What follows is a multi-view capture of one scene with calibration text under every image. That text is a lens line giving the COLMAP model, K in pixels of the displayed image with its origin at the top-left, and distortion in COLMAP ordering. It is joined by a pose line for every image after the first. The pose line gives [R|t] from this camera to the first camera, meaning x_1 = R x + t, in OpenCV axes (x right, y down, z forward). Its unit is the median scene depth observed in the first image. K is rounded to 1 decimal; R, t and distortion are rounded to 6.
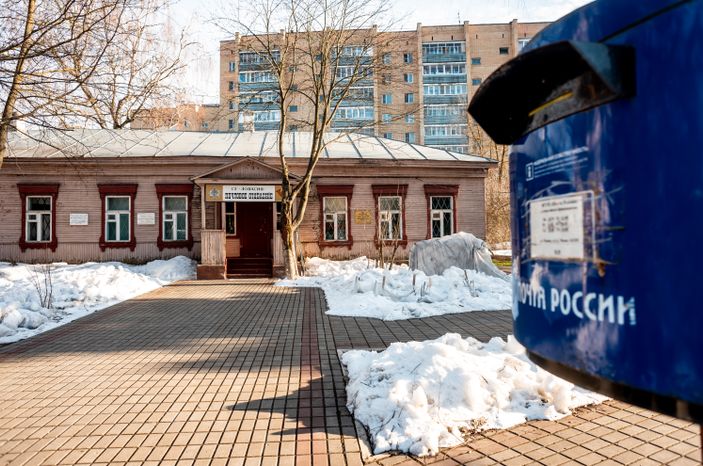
lens RADIAL K [[486.9, 0, 351.5], [0, 486.9, 233.0], [0, 0, 1]] dist [-0.066051, 0.050272]
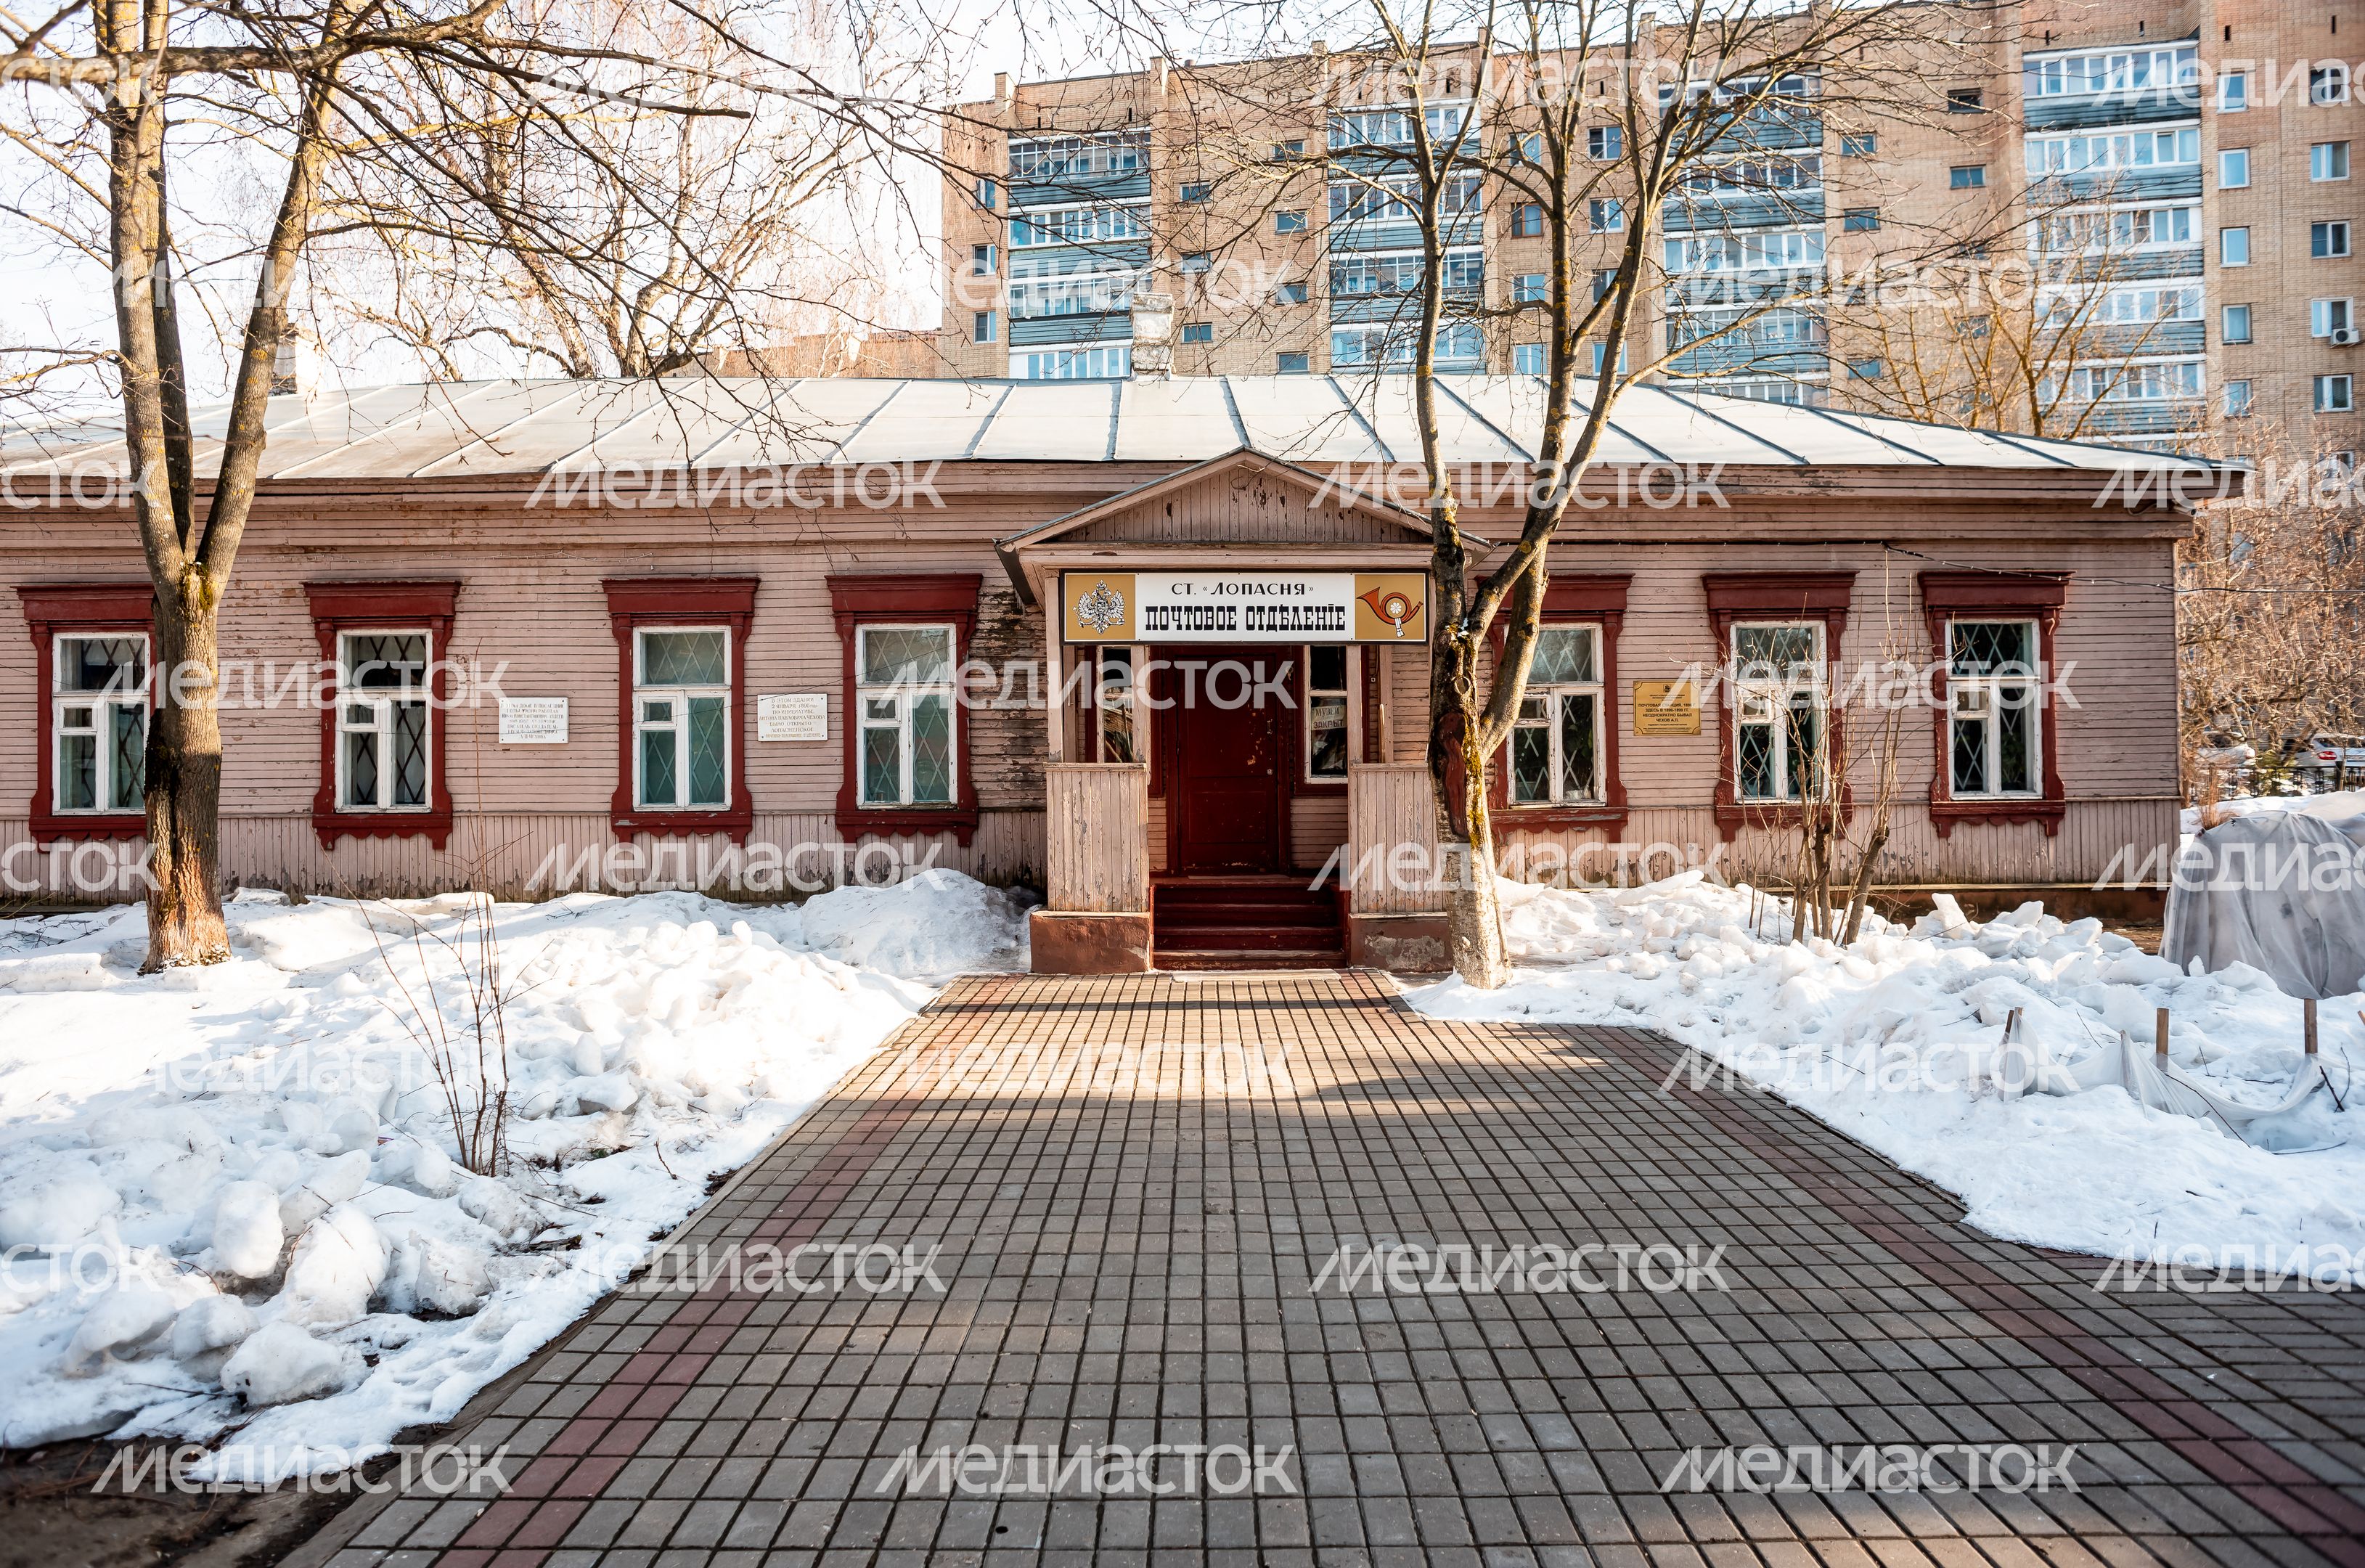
lens RADIAL K [[1621.7, 0, 1182.5], [0, 1621.7, 784.0], [0, 0, 1]] dist [-0.066862, 0.001203]
pose [[0.995487, -0.000194, -0.094895, -0.148628], [0.001271, 0.999935, 0.011292, -0.004492], [0.094886, -0.011361, 0.995423, 0.192568]]
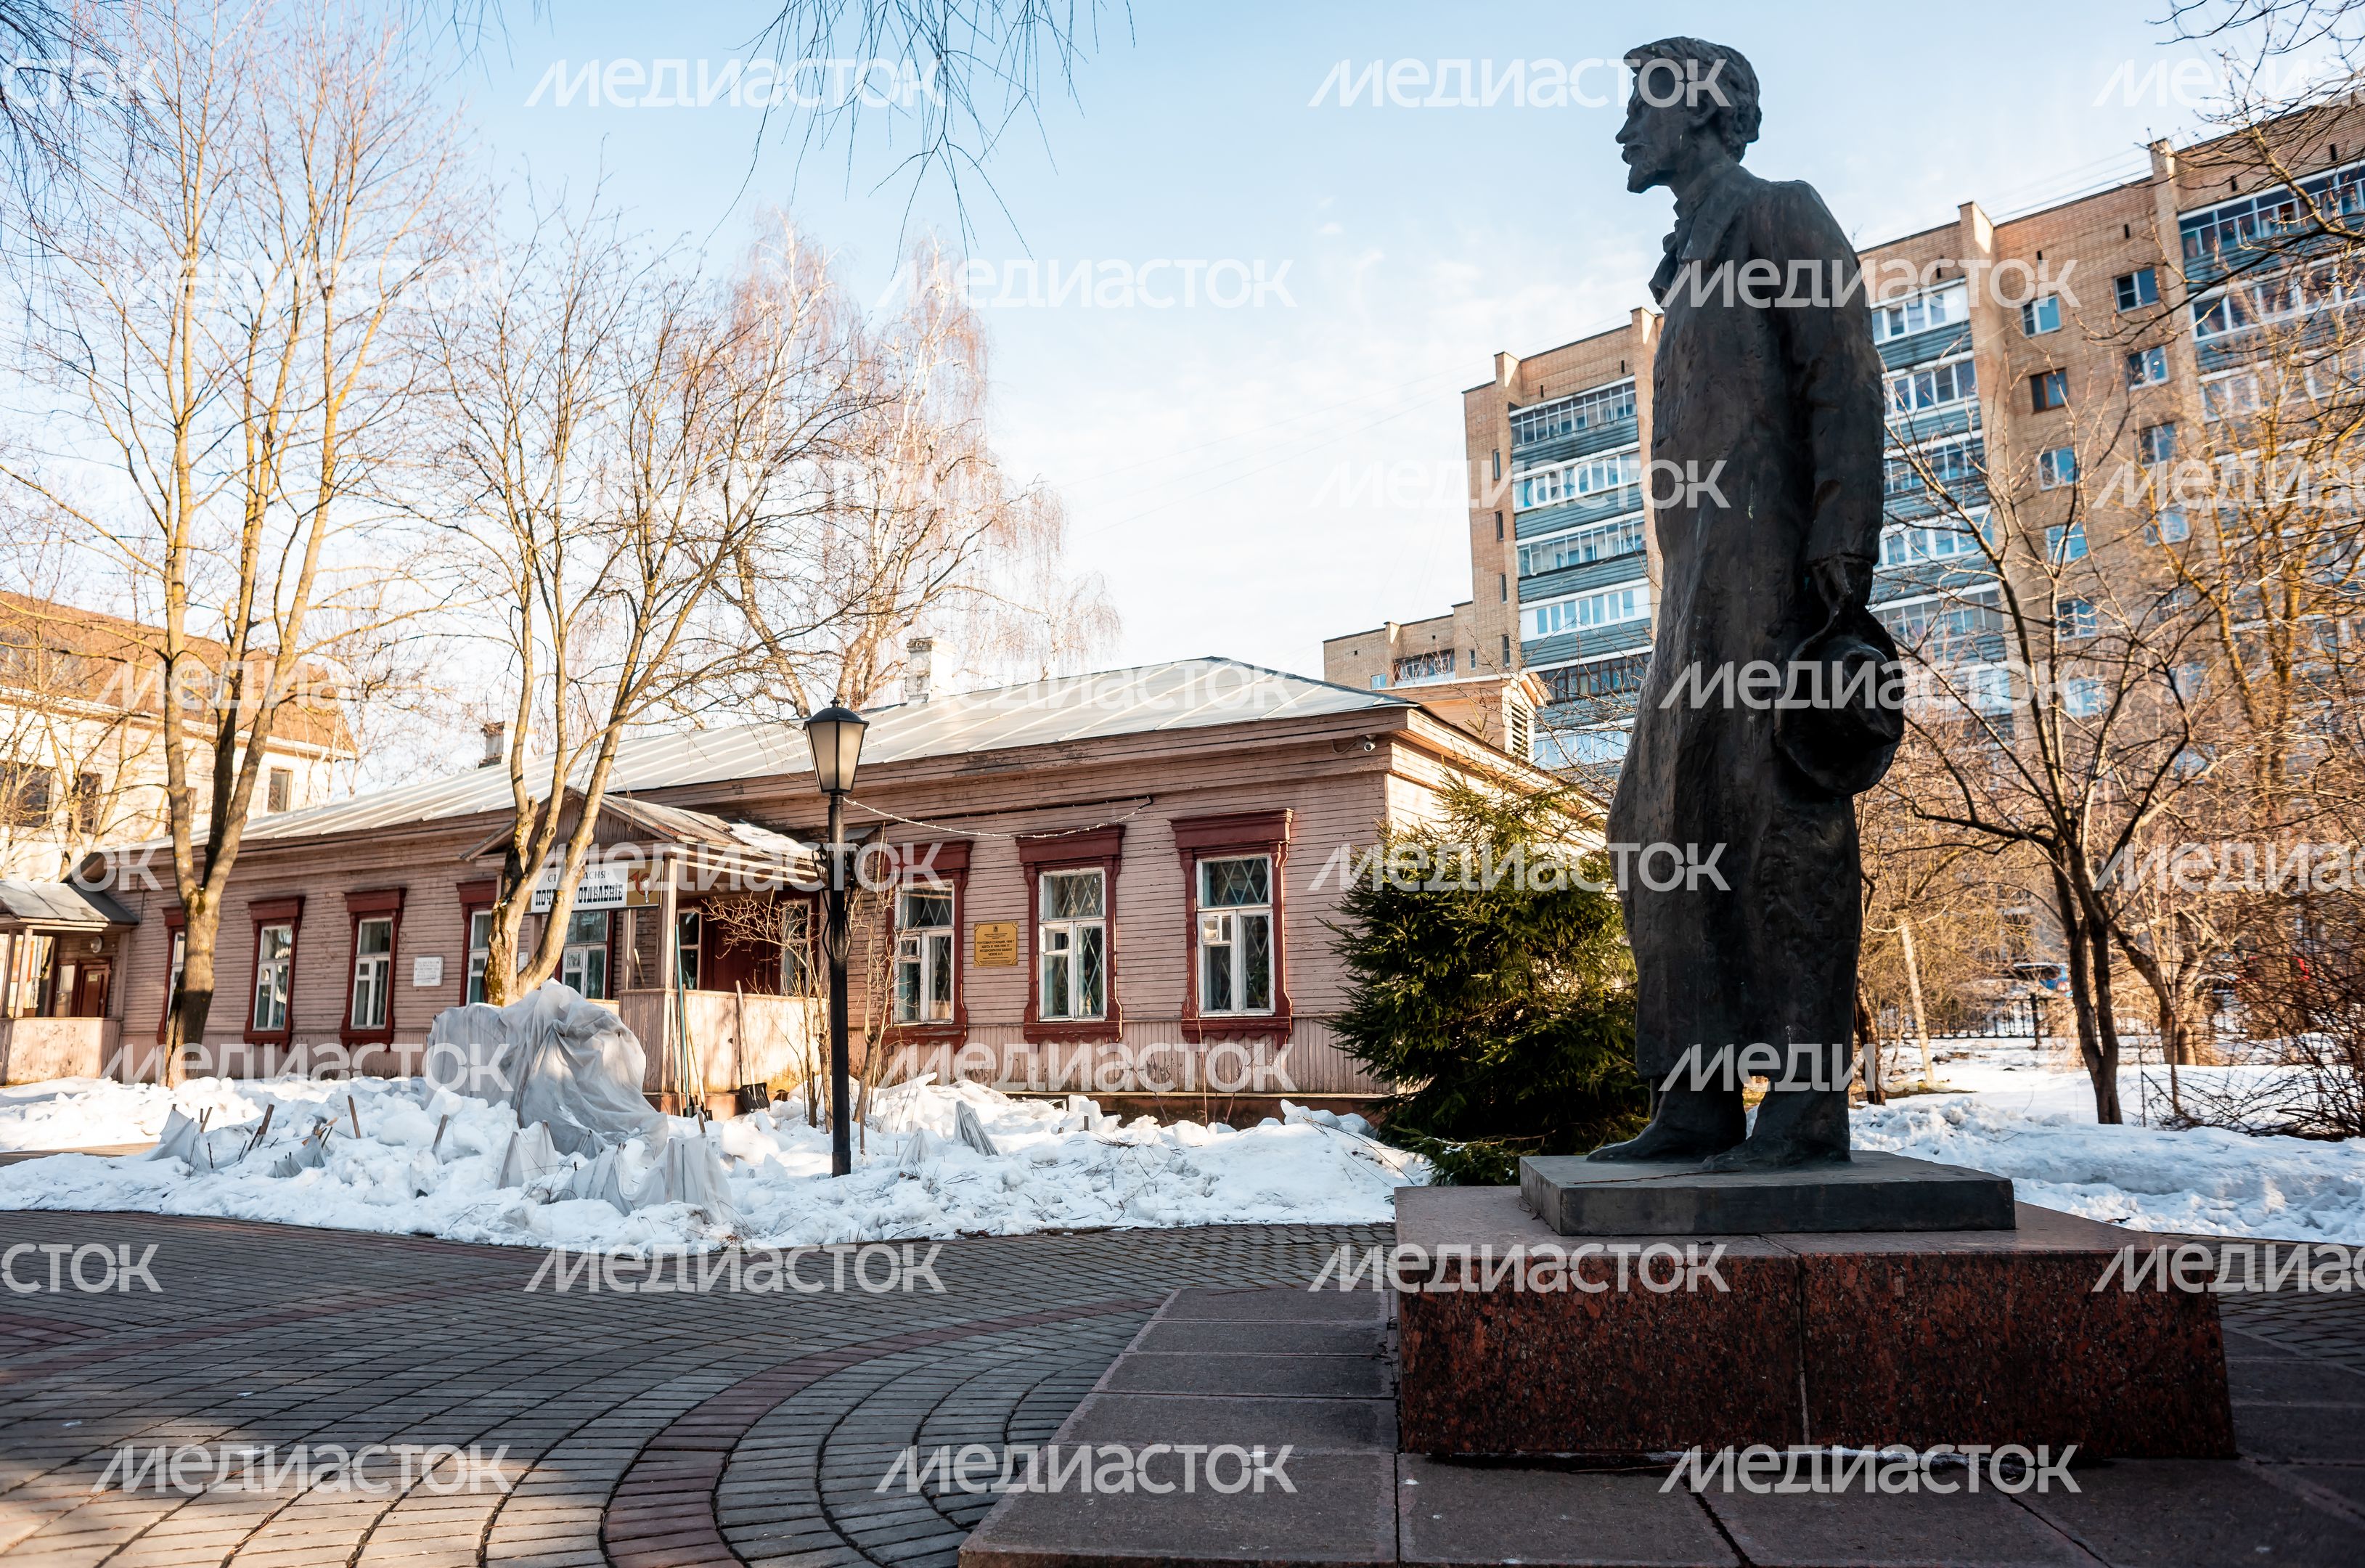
lens RADIAL K [[1685.4, 0, 1182.5], [0, 1685.4, 784.0], [0, 0, 1]] dist [-0.097073, 0.110505]
pose [[0.798387, -0.092576, -0.594986, 0.786646], [0.008225, 0.989695, -0.142953, 0.019705], [0.602089, 0.109239, 0.790921, 0.253666]]
